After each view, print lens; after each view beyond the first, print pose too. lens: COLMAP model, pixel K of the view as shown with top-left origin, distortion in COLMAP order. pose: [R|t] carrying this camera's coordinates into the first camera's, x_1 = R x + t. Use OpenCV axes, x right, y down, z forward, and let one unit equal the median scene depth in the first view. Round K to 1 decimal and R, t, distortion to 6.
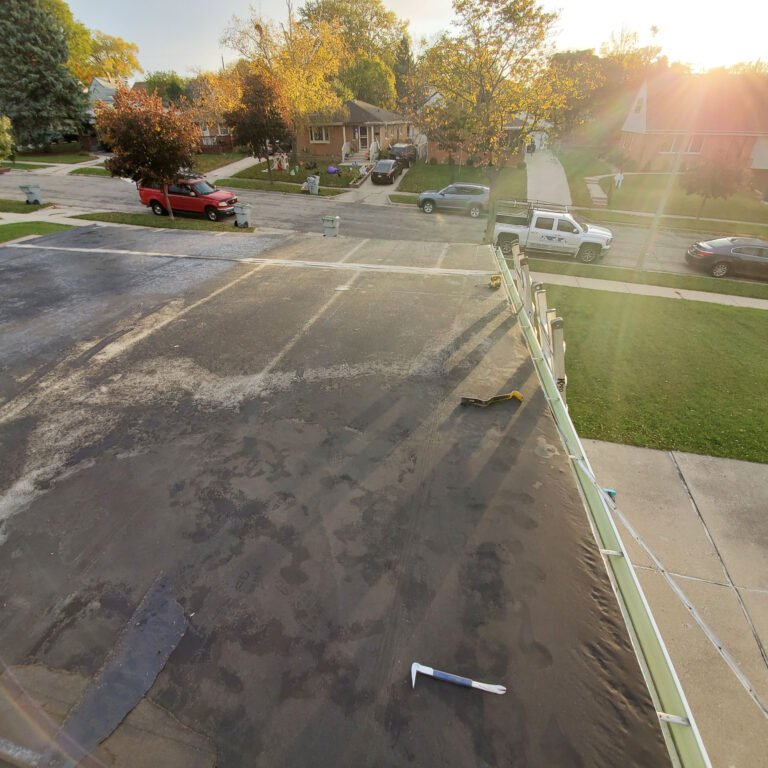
lens RADIAL K [[405.0, 0, 383.1], [0, 405.0, 386.7], [0, 0, 1]] dist [0.018156, -0.020054]
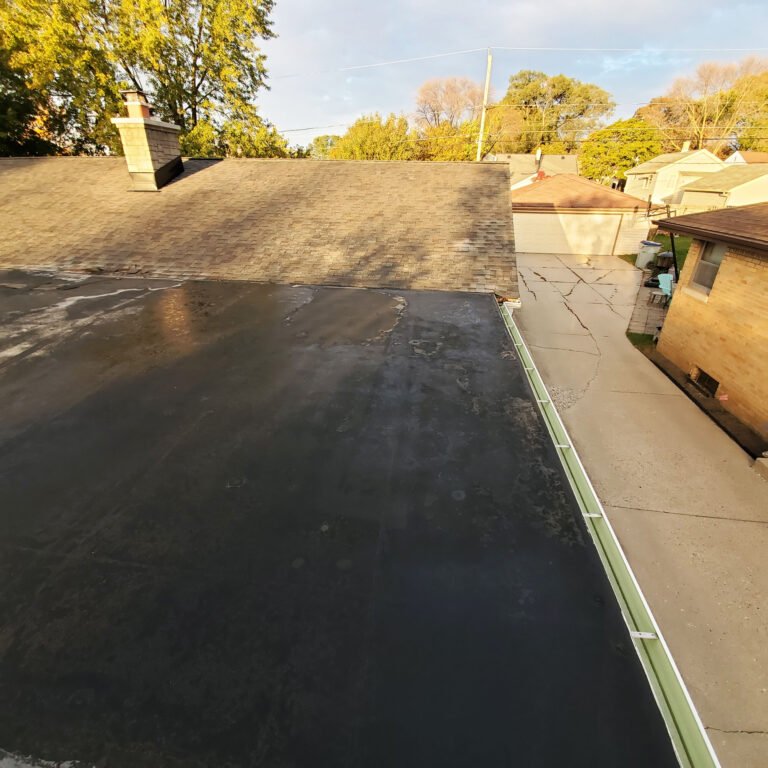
lens RADIAL K [[403.0, 0, 384.0], [0, 403.0, 384.0], [0, 0, 1]] dist [0.015292, -0.018241]
pose [[-0.992480, 0.050609, -0.111458, -0.946234], [-0.071540, 0.499030, 0.863626, -0.658685], [0.099328, 0.865105, -0.491657, 1.054732]]
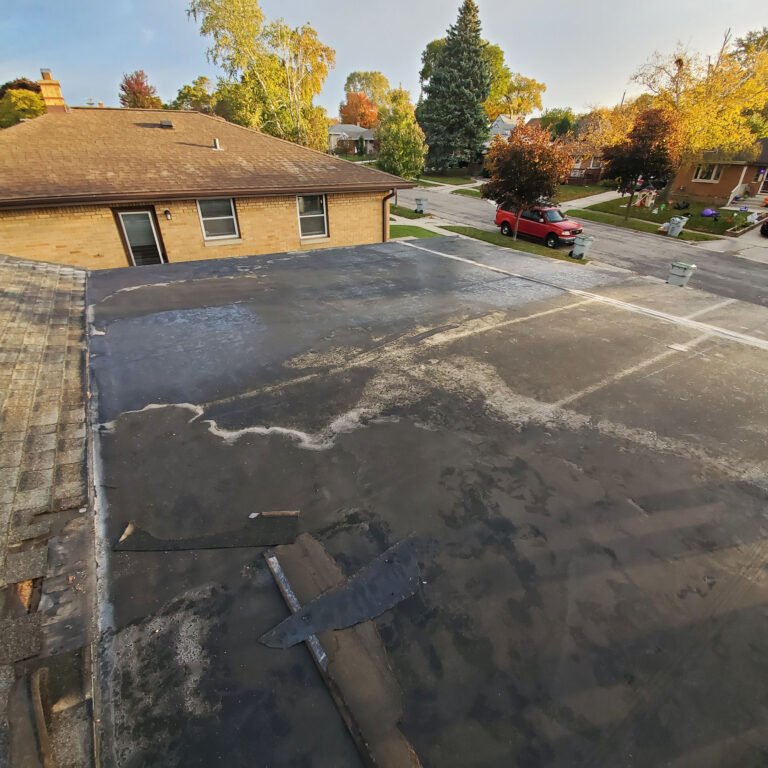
lens RADIAL K [[403.0, 0, 384.0], [0, 403.0, 384.0], [0, 0, 1]] dist [0.015292, -0.018241]
pose [[0.732156, 0.352144, -0.583045, -0.026675], [-0.386922, 0.919491, 0.069474, 0.006755], [0.560570, 0.174728, 0.809464, -0.016508]]
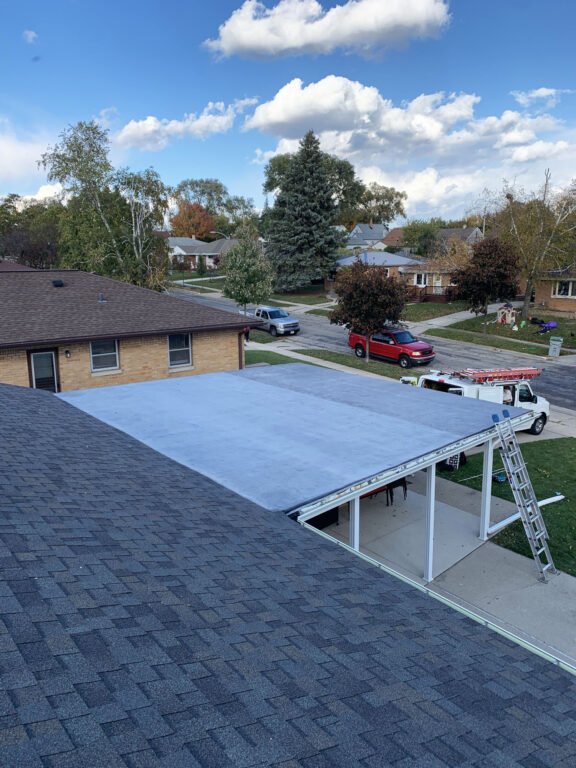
lens RADIAL K [[616.3, 0, 290.4], [0, 616.3, 369.7], [0, 0, 1]] dist [0.038329, -0.007778]
pose [[0.803066, 0.118967, -0.583894, 1.092513], [-0.331236, 0.903657, -0.271453, 0.464802], [0.495346, 0.411402, 0.765102, -1.353118]]
